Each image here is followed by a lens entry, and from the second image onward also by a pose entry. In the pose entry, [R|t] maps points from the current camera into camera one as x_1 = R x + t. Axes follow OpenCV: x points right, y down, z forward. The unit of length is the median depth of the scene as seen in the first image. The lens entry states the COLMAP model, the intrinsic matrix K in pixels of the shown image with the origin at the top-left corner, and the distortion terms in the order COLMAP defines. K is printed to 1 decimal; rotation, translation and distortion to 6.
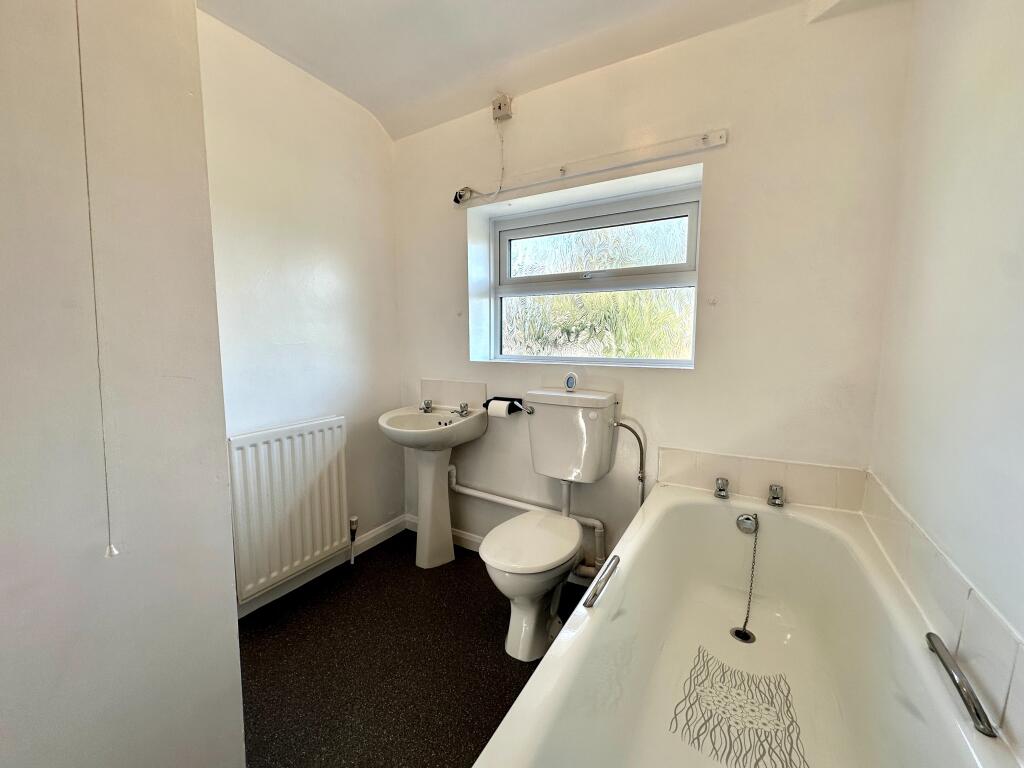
lens RADIAL K [[411.6, 0, 515.7], [0, 411.6, 378.4], [0, 0, 1]] dist [-0.001198, -0.000139]
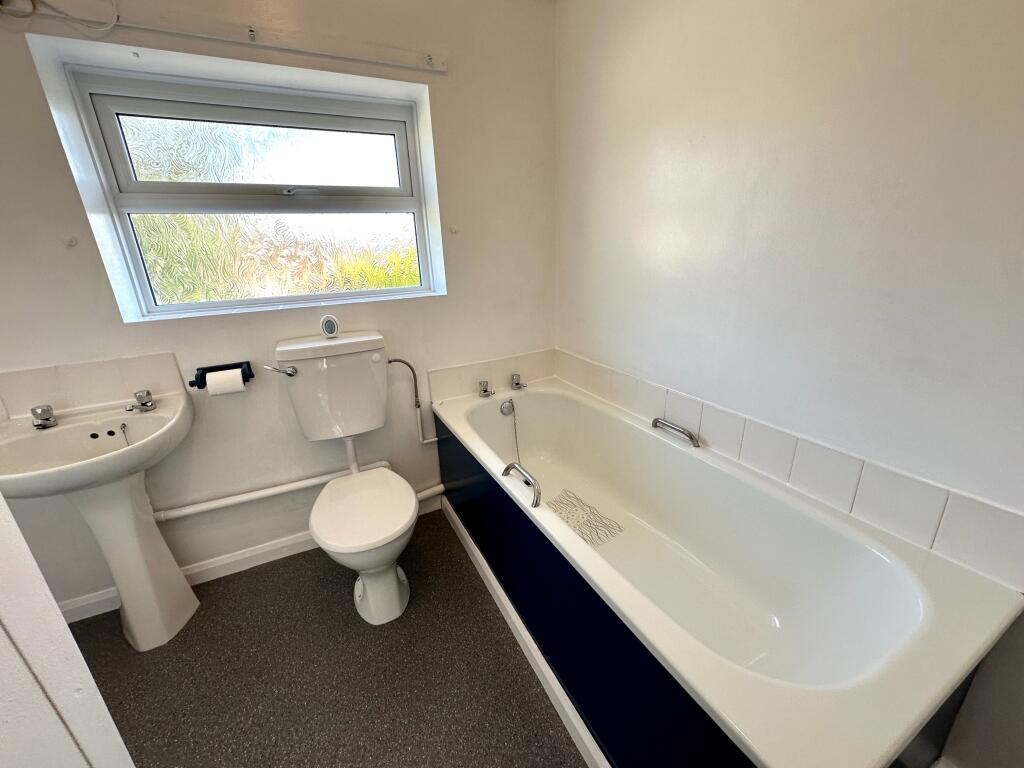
lens RADIAL K [[411.6, 0, 515.7], [0, 411.6, 378.4], [0, 0, 1]] dist [-0.001198, -0.000139]
pose [[0.543505, -0.276987, 0.792389, -0.335525], [0.120168, 0.959940, 0.253132, -0.052916], [-0.830760, -0.042359, 0.555016, 0.188424]]
